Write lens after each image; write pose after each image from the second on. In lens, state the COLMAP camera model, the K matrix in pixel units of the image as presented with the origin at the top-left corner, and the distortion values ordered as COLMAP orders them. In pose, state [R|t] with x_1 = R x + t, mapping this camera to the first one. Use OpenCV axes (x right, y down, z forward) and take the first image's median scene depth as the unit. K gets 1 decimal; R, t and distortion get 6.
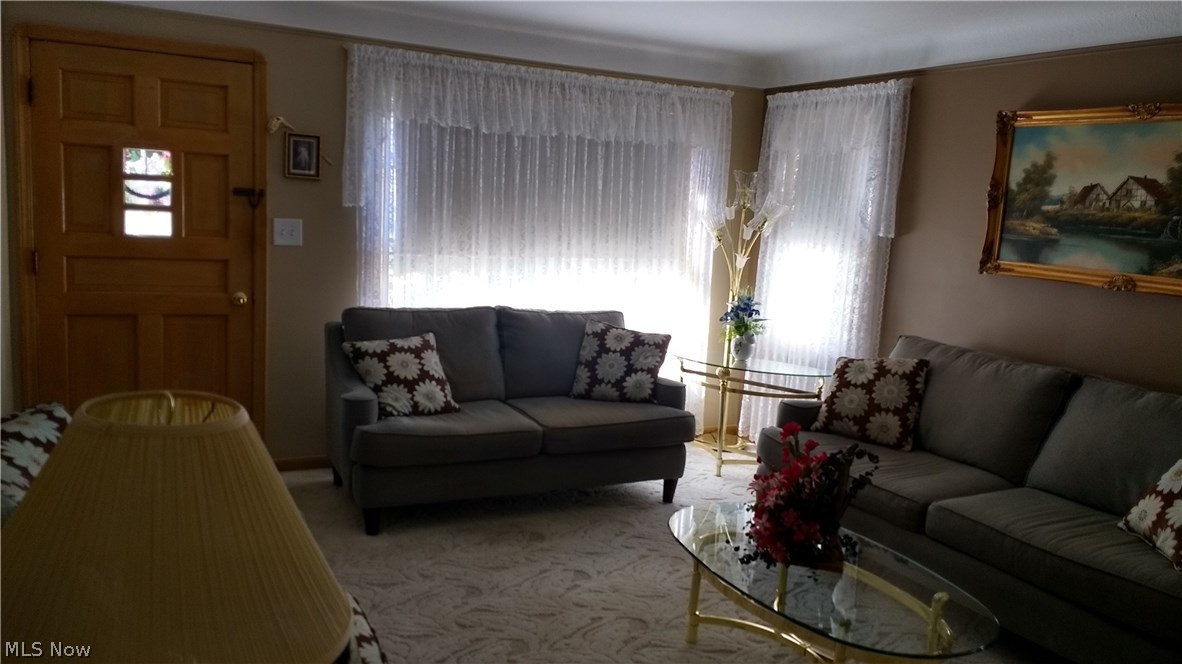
lens RADIAL K [[917.9, 0, 578.6], [0, 917.9, 330.1], [0, 0, 1]] dist [0.041475, -0.090219]
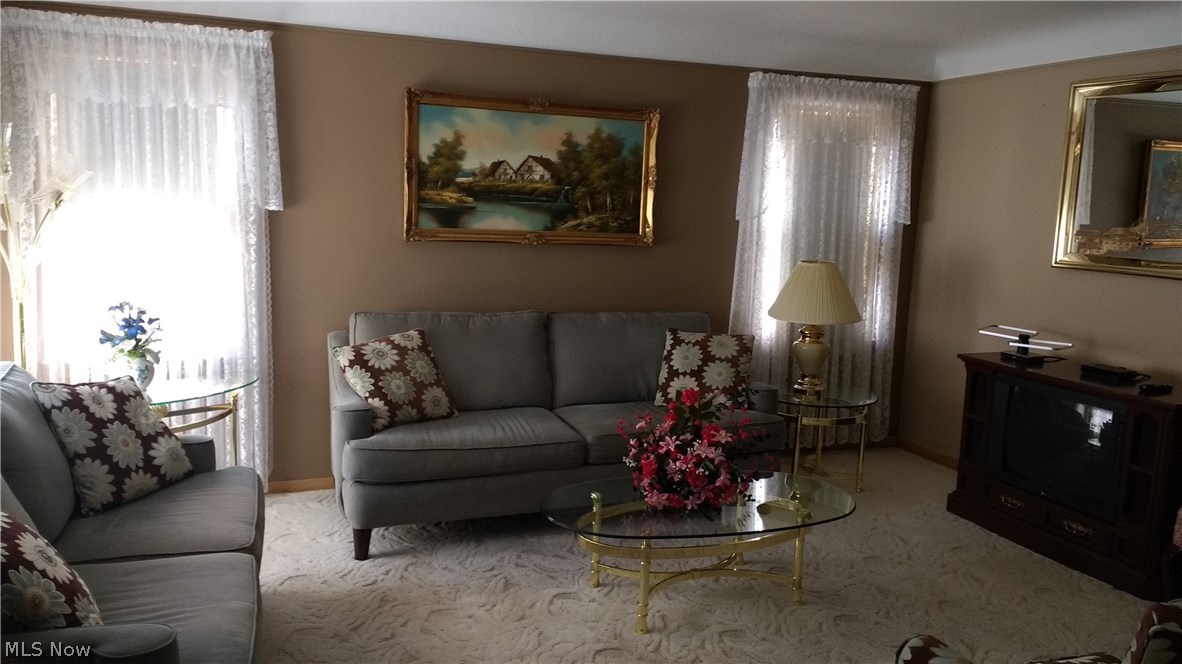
lens RADIAL K [[917.9, 0, 583.8], [0, 917.9, 331.6], [0, 0, 1]] dist [0.041475, -0.090219]
pose [[0.107081, -0.198862, 0.974160, -0.642324], [0.103864, 0.976670, 0.187957, -0.147679], [-0.988810, 0.081054, 0.125238, 0.721019]]
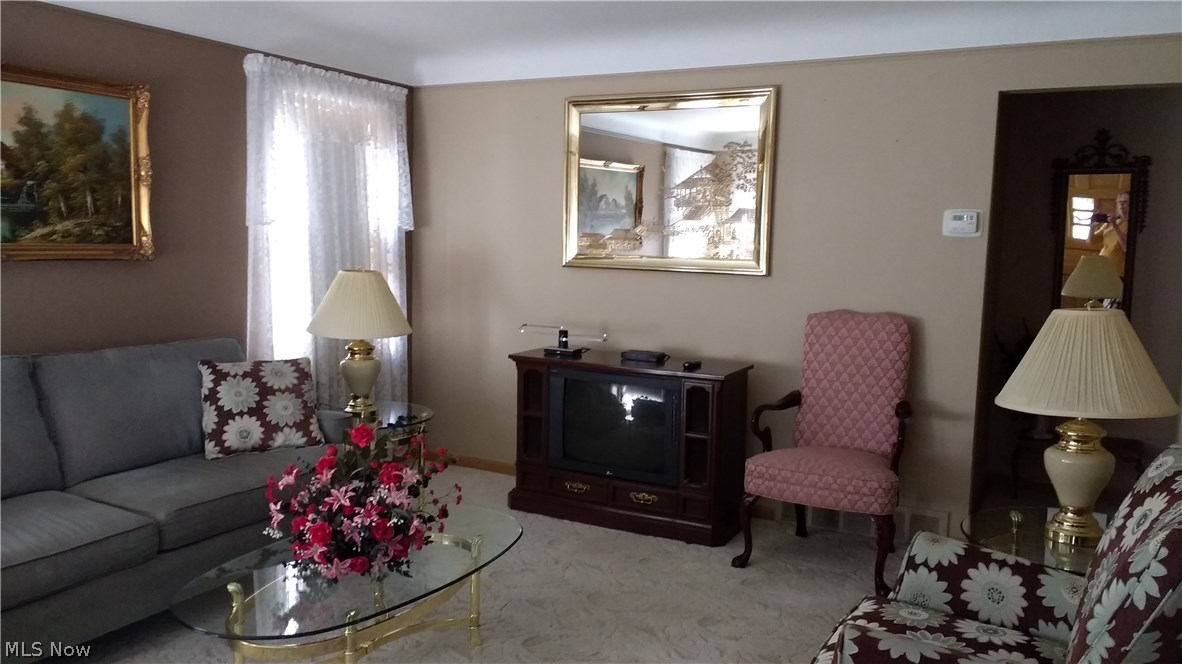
lens RADIAL K [[917.9, 0, 591.7], [0, 917.9, 329.8], [0, 0, 1]] dist [0.041475, -0.090219]
pose [[-0.603717, -0.158070, 0.781371, -0.456029], [0.041596, 0.972564, 0.228886, -0.149351], [-0.796113, 0.170684, -0.580578, 0.985886]]
